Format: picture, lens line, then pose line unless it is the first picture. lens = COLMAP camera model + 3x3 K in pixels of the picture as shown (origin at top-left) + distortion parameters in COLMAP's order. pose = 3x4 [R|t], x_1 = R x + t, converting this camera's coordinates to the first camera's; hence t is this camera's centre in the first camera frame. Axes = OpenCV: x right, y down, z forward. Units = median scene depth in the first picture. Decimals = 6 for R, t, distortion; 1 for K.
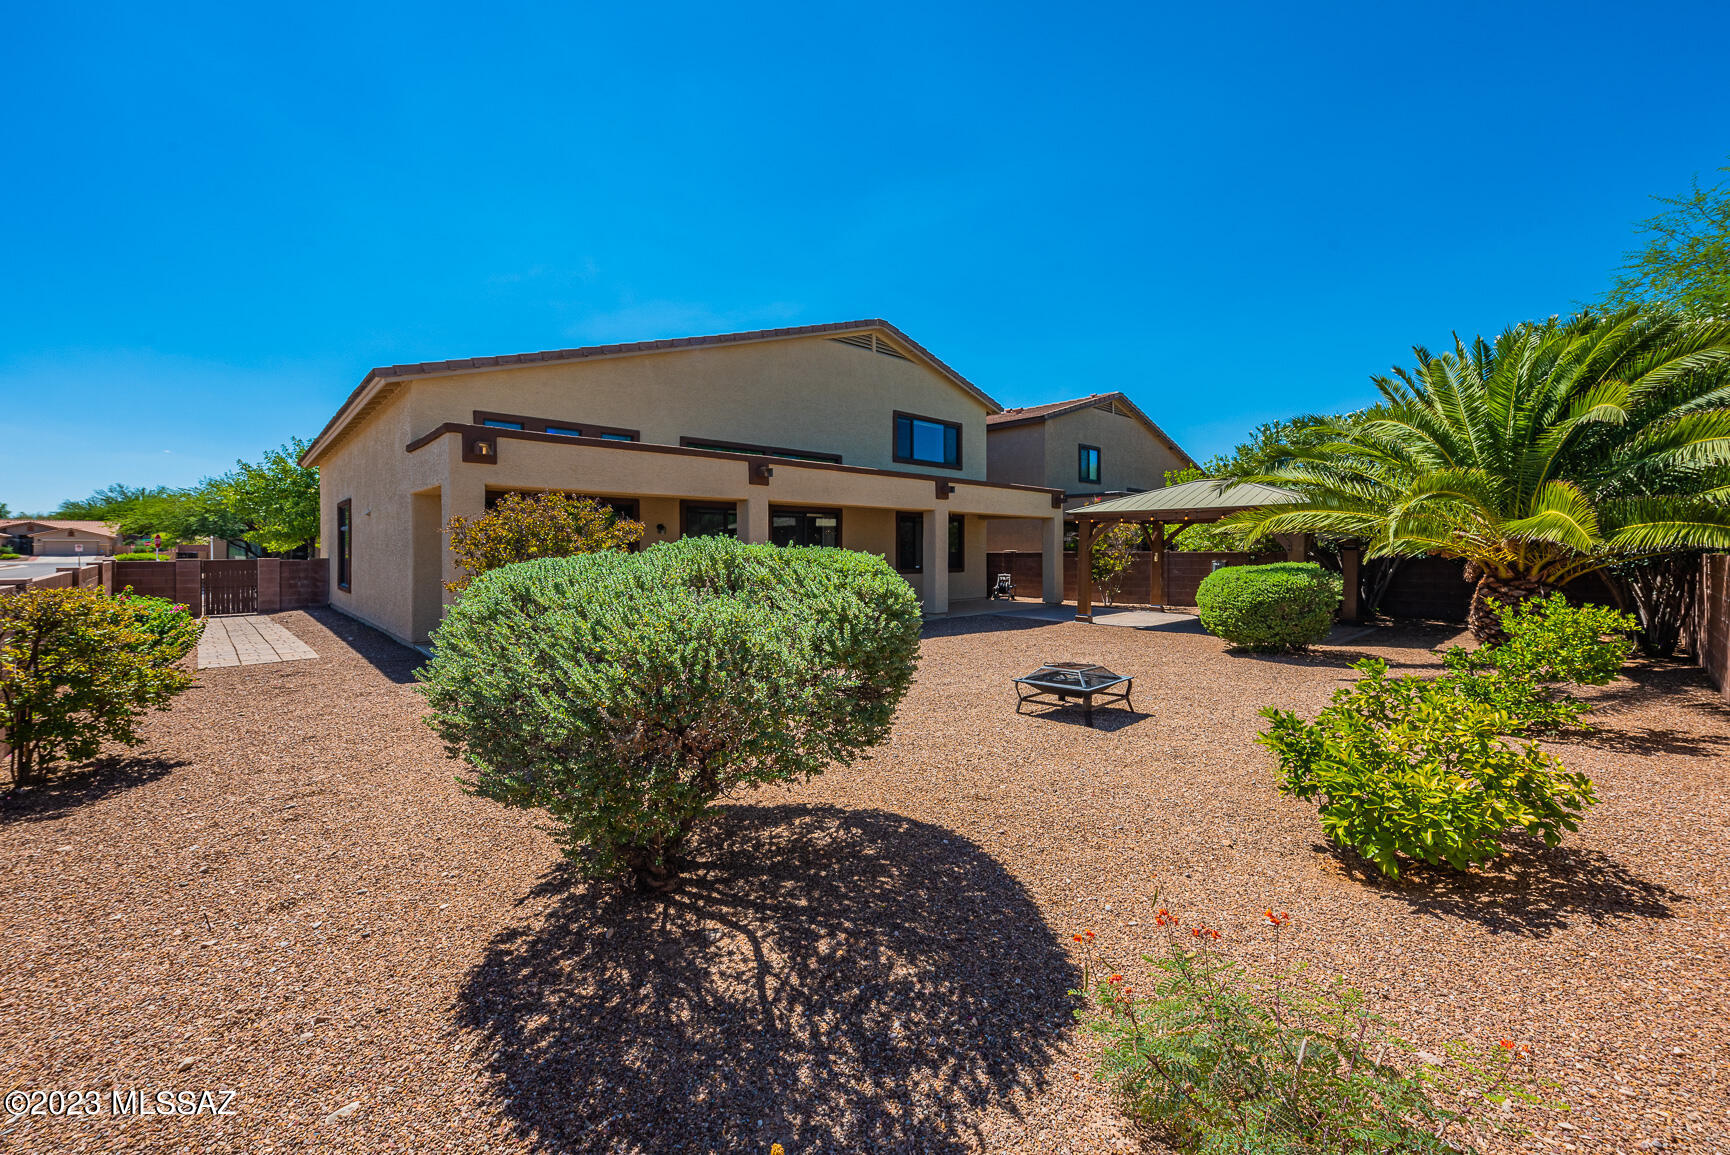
lens RADIAL K [[509.3, 0, 737.5], [0, 509.3, 559.2], [0, 0, 1]] dist [-0.000331, 0.000083]
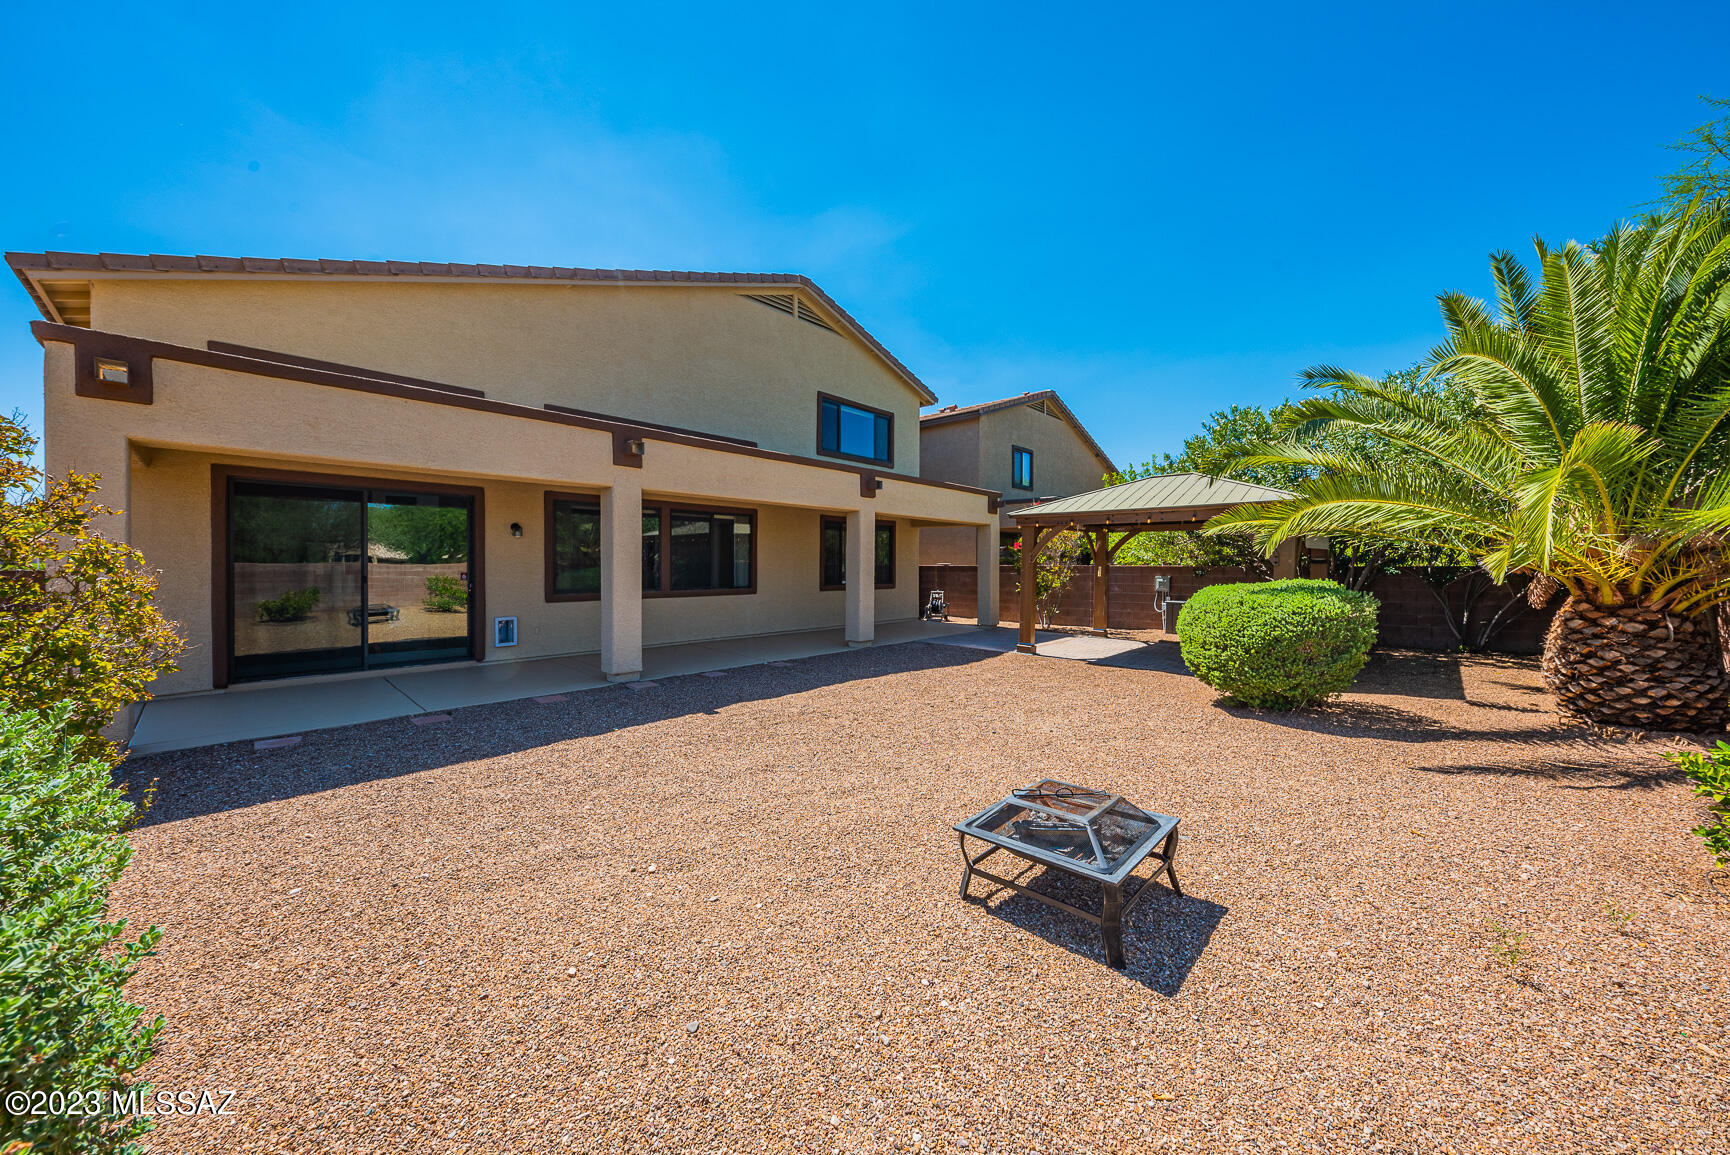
lens RADIAL K [[602.2, 0, 865.4], [0, 602.2, 575.9], [0, 0, 1]] dist [-0.002605, -0.000110]
pose [[0.934474, 0.003331, 0.356015, 0.062967], [-0.005176, 0.999978, 0.004231, 0.000497], [-0.355993, -0.005796, 0.934471, 0.121359]]
